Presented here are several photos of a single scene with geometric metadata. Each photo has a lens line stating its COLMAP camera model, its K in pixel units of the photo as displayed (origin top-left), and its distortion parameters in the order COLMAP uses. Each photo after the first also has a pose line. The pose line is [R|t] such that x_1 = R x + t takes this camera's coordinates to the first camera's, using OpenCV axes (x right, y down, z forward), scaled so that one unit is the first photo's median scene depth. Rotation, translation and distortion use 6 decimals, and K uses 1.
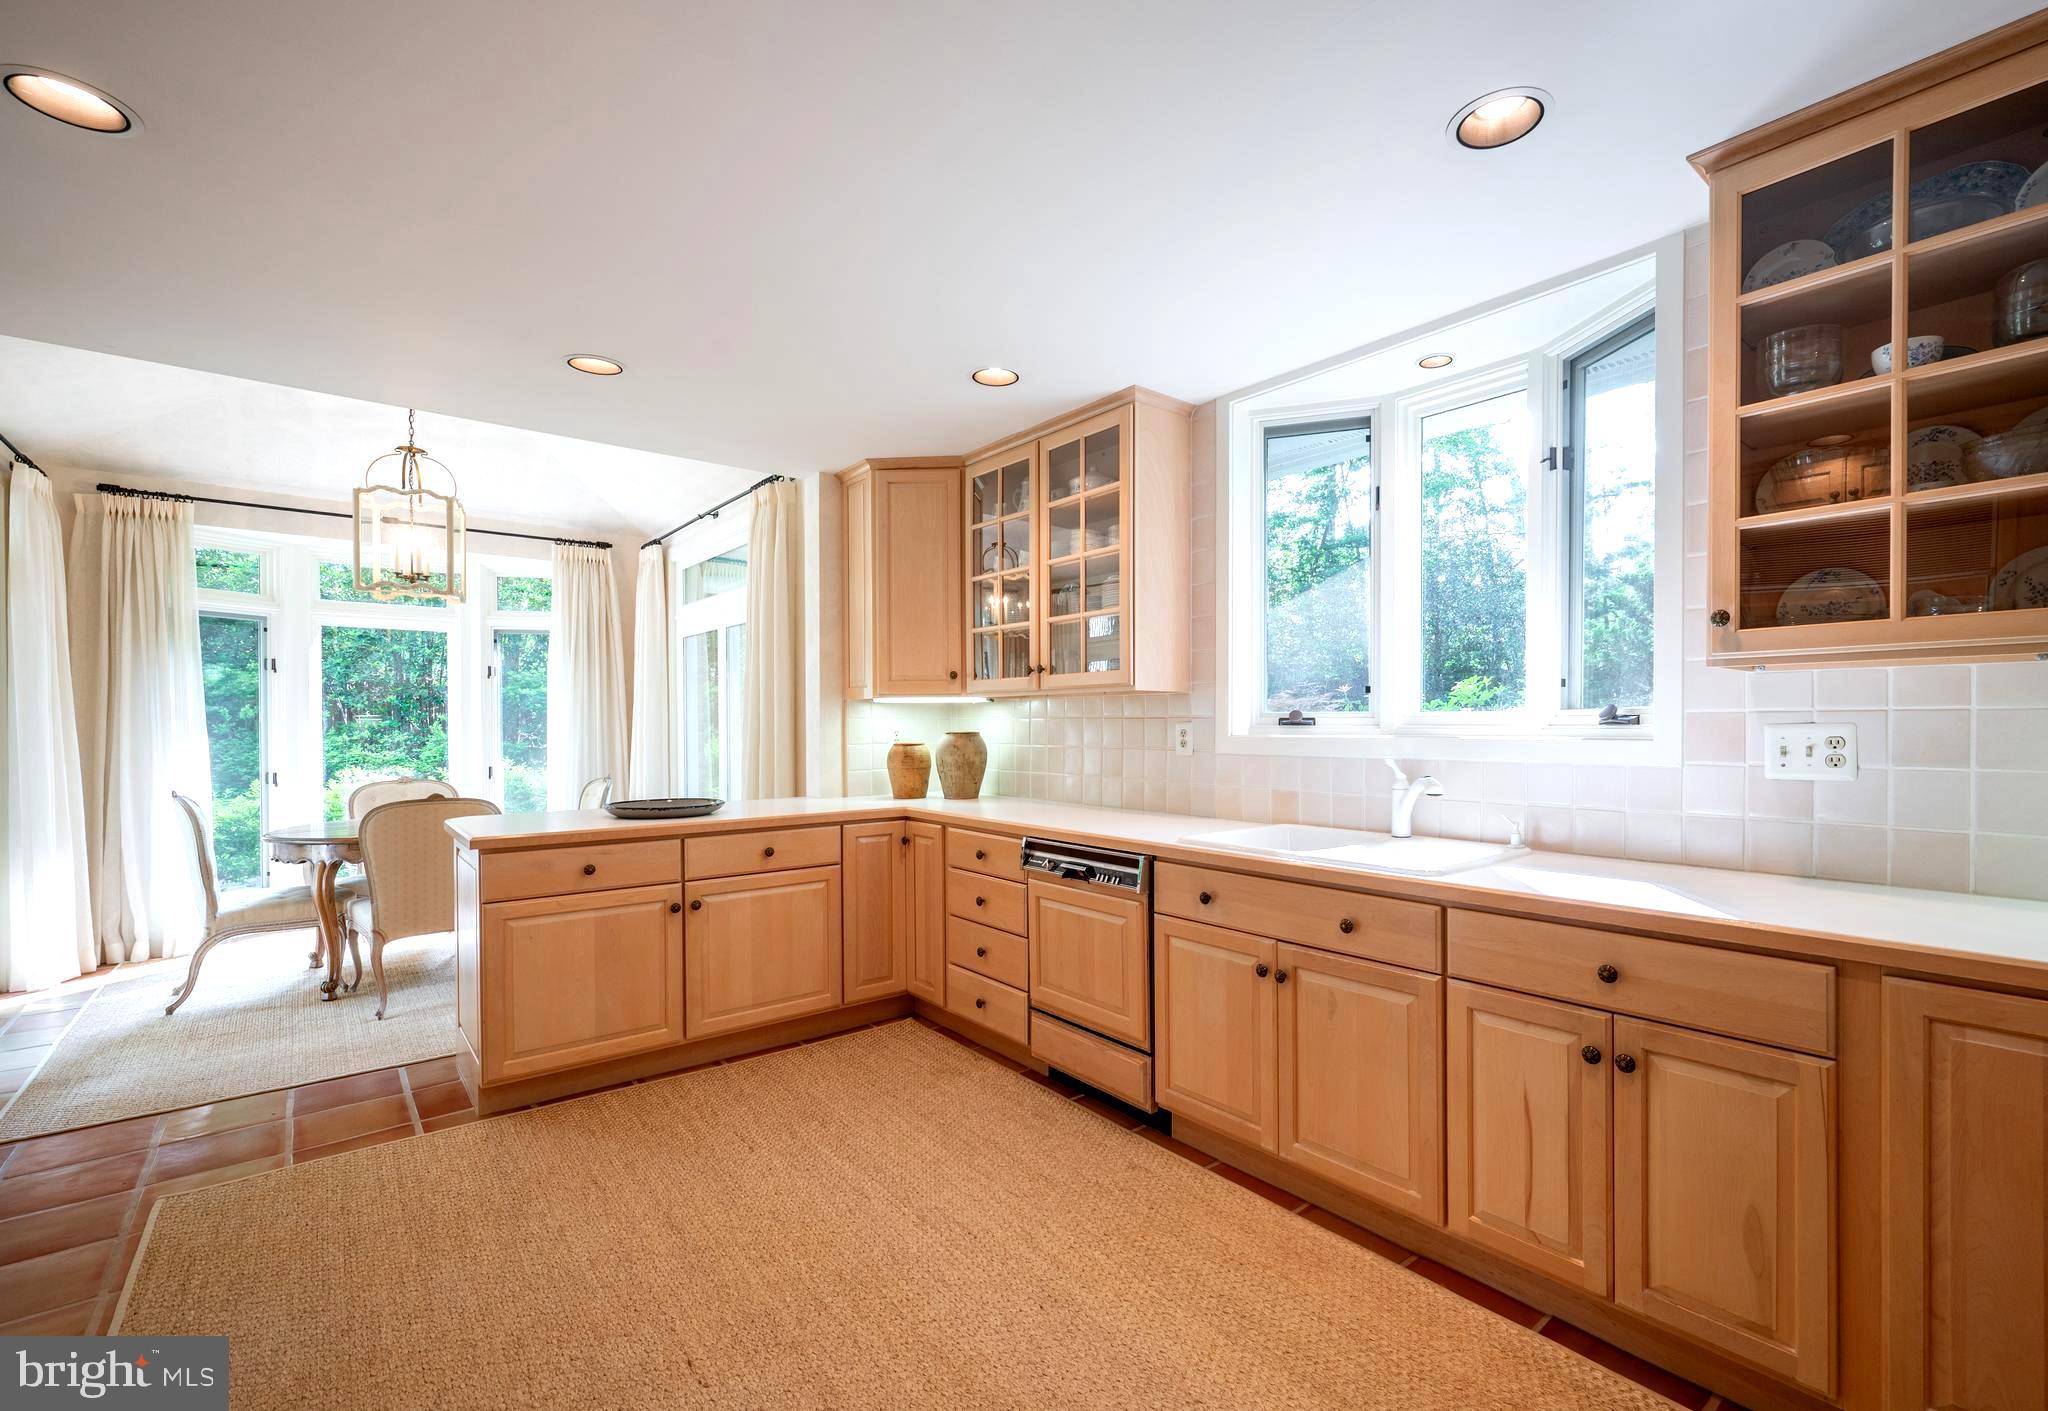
lens RADIAL K [[911.8, 0, 1104.2], [0, 911.8, 724.6], [0, 0, 1]] dist [0.003607, 0.001438]
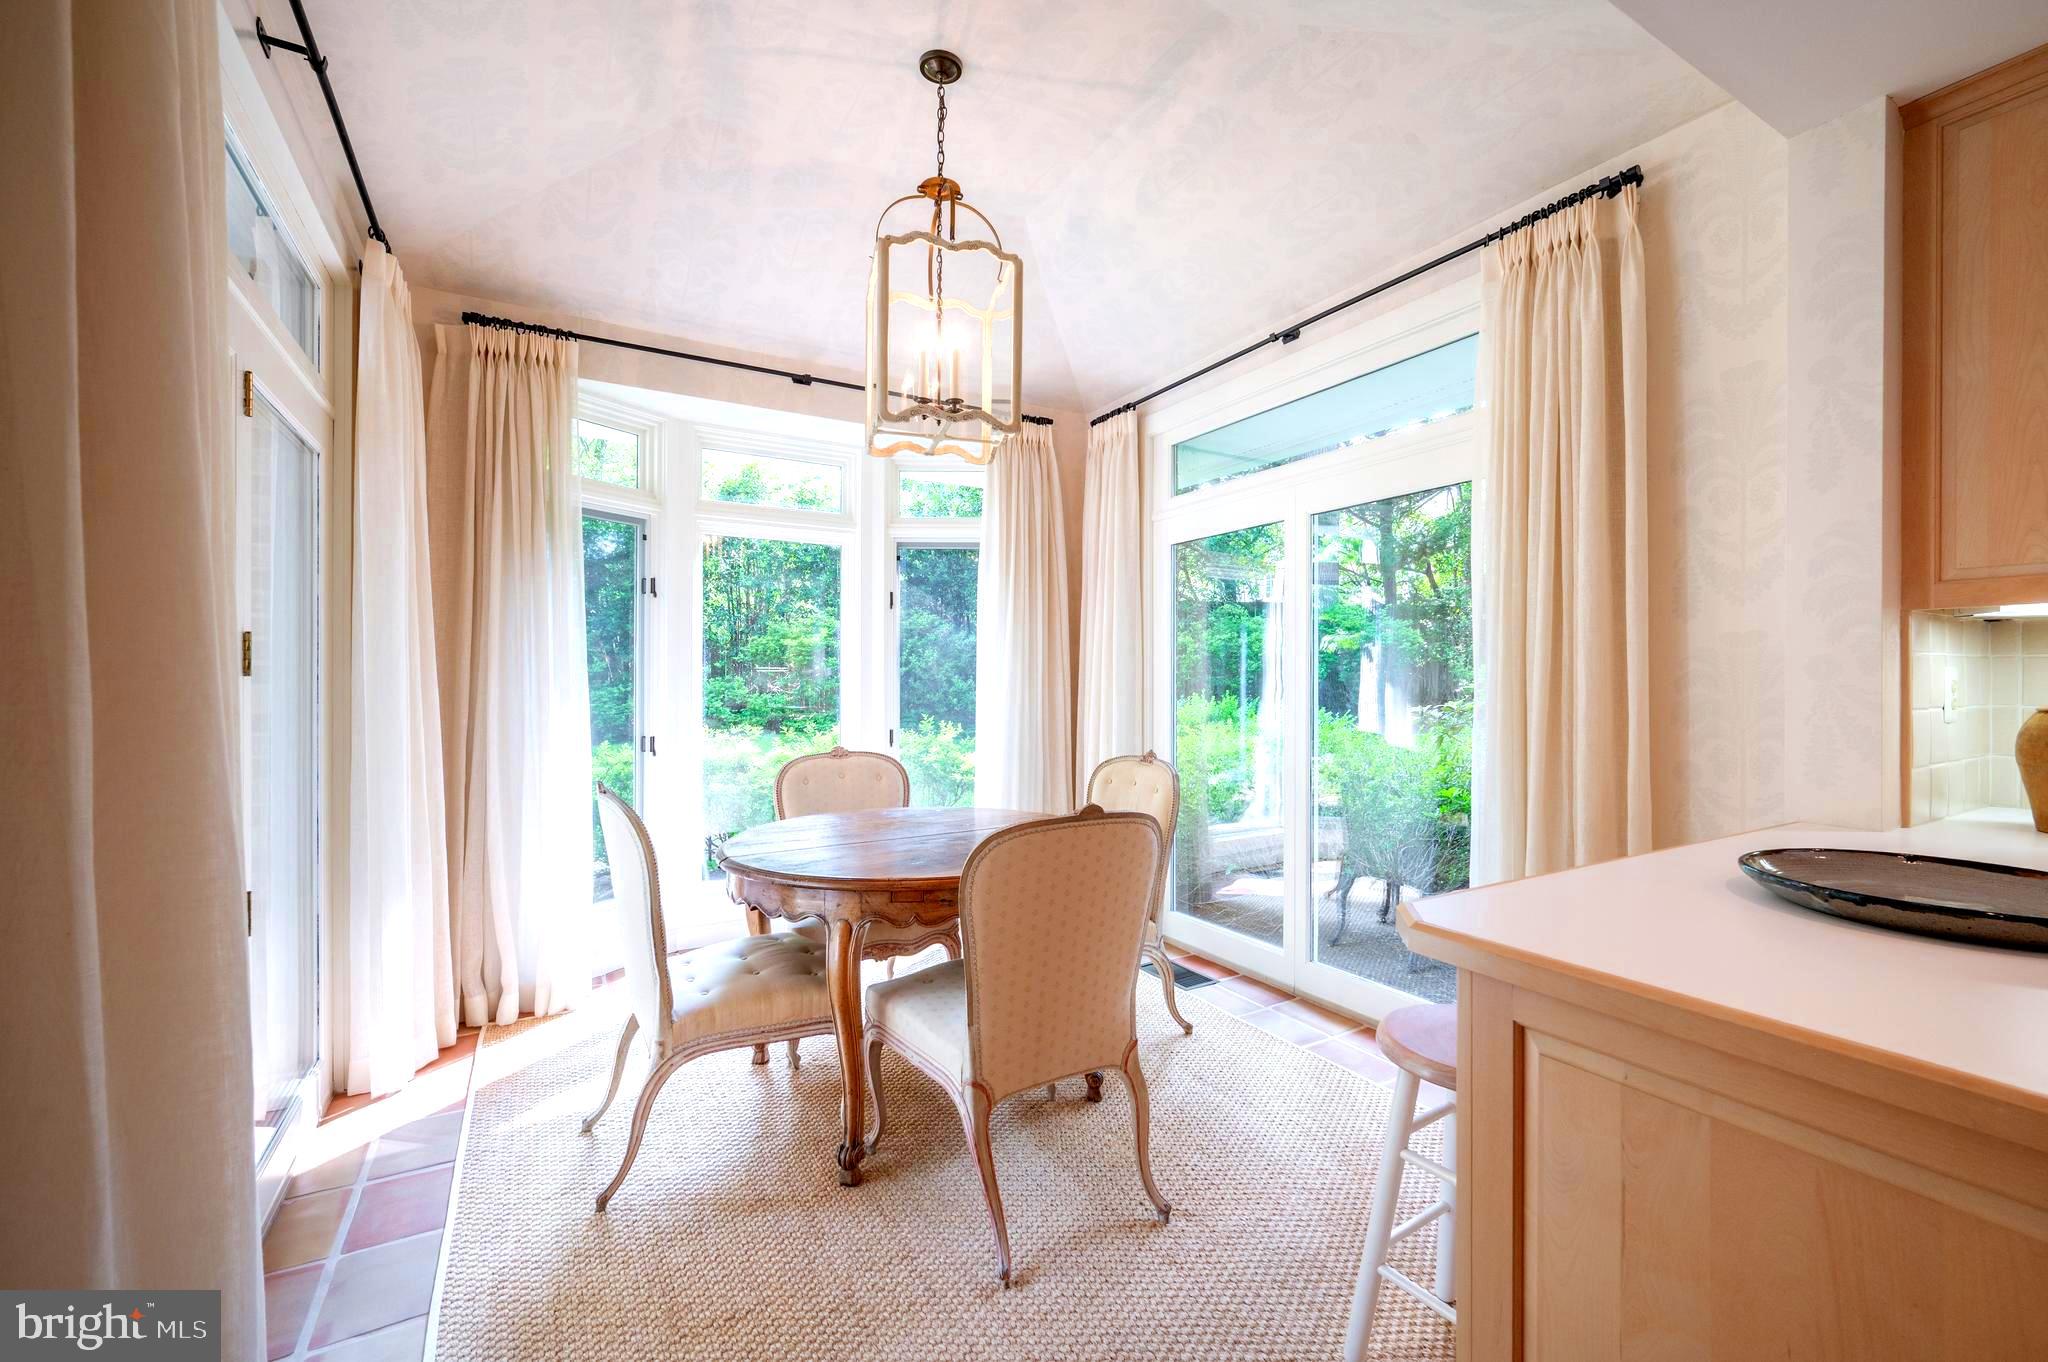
lens RADIAL K [[872.4, 0, 1075.2], [0, 872.4, 670.7], [0, 0, 1]] dist [-0.002630, -0.000419]
pose [[0.985891, 0.002452, -0.167369, -0.540085], [-0.004535, 0.999917, -0.012066, 0.008777], [0.167326, 0.012655, 0.985820, 0.442942]]
